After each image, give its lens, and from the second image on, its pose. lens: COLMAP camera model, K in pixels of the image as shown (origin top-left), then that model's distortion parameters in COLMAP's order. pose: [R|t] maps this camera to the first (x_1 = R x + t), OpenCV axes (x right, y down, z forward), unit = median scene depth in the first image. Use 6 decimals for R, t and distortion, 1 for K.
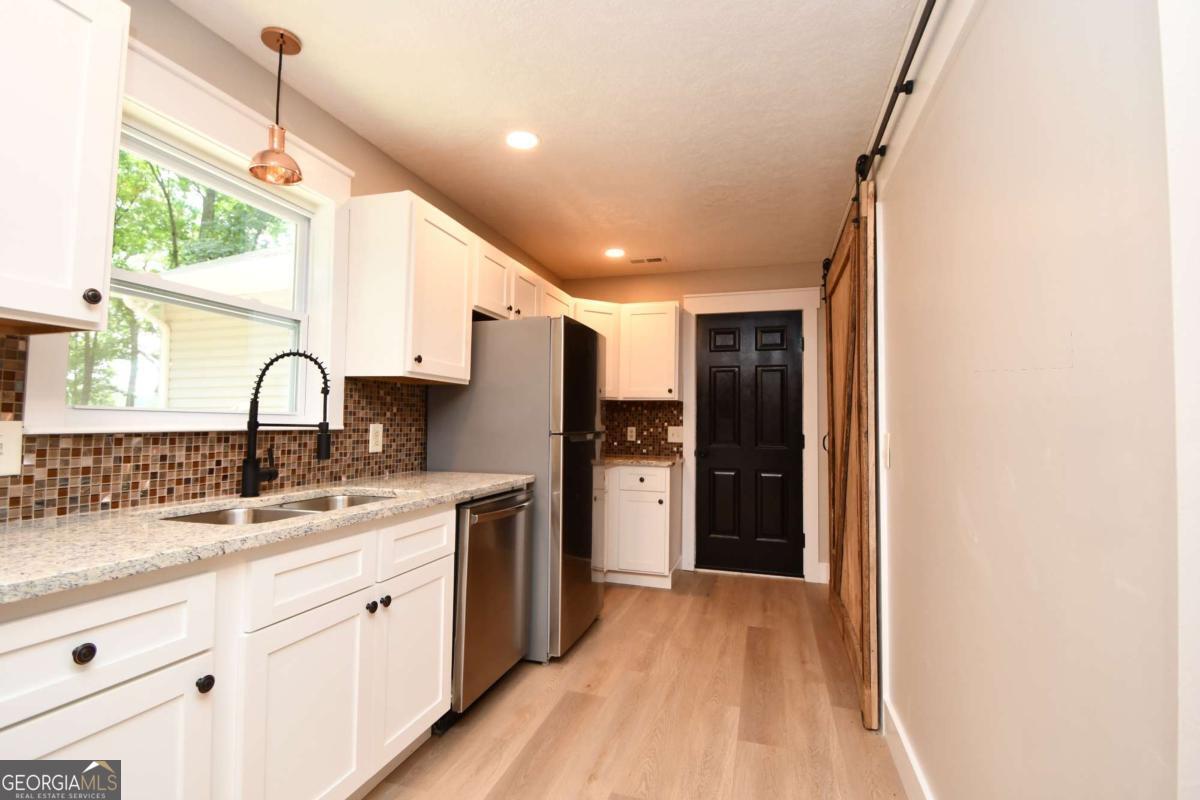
lens RADIAL K [[522.8, 0, 591.2], [0, 522.8, 400.6], [0, 0, 1]] dist [0.014702, -0.017759]
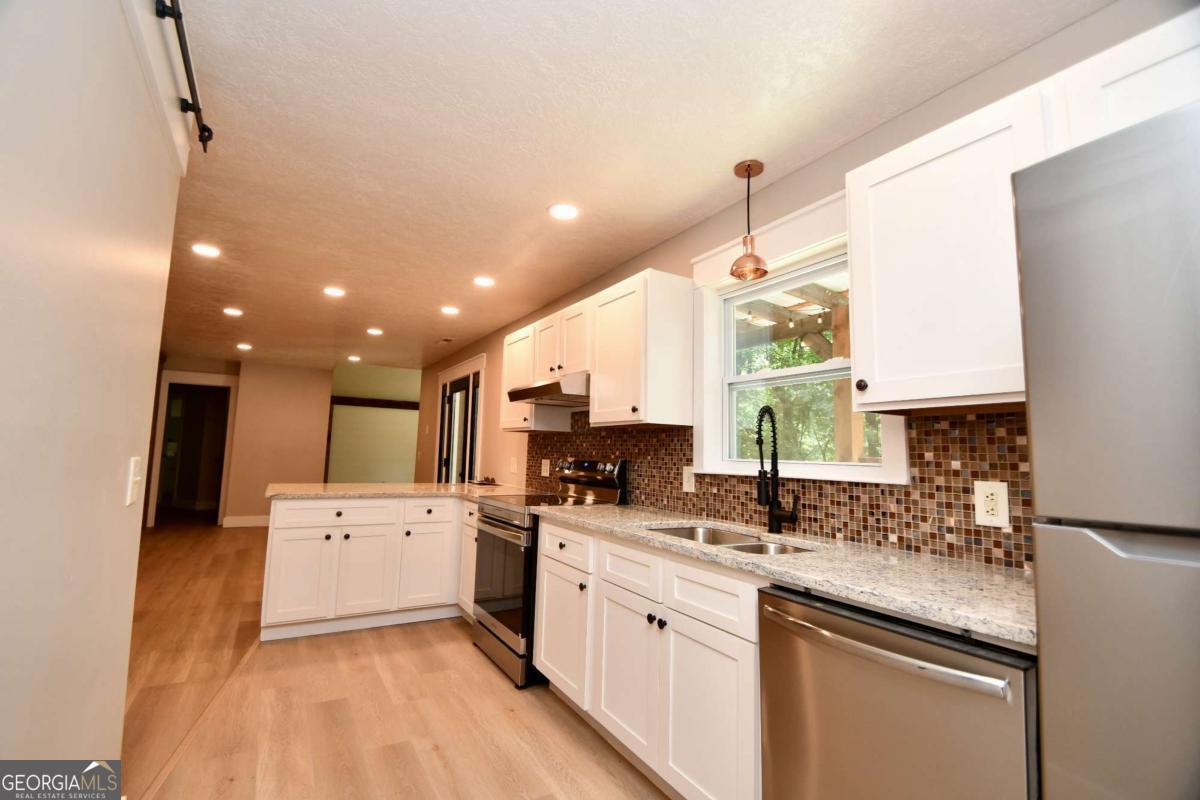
lens RADIAL K [[522.8, 0, 591.2], [0, 522.8, 400.6], [0, 0, 1]] dist [0.014702, -0.017759]
pose [[-0.638440, -0.120892, -0.760118, 0.549211], [-0.012633, 0.989100, -0.146699, 0.065153], [0.769568, -0.084056, -0.633009, 1.439210]]
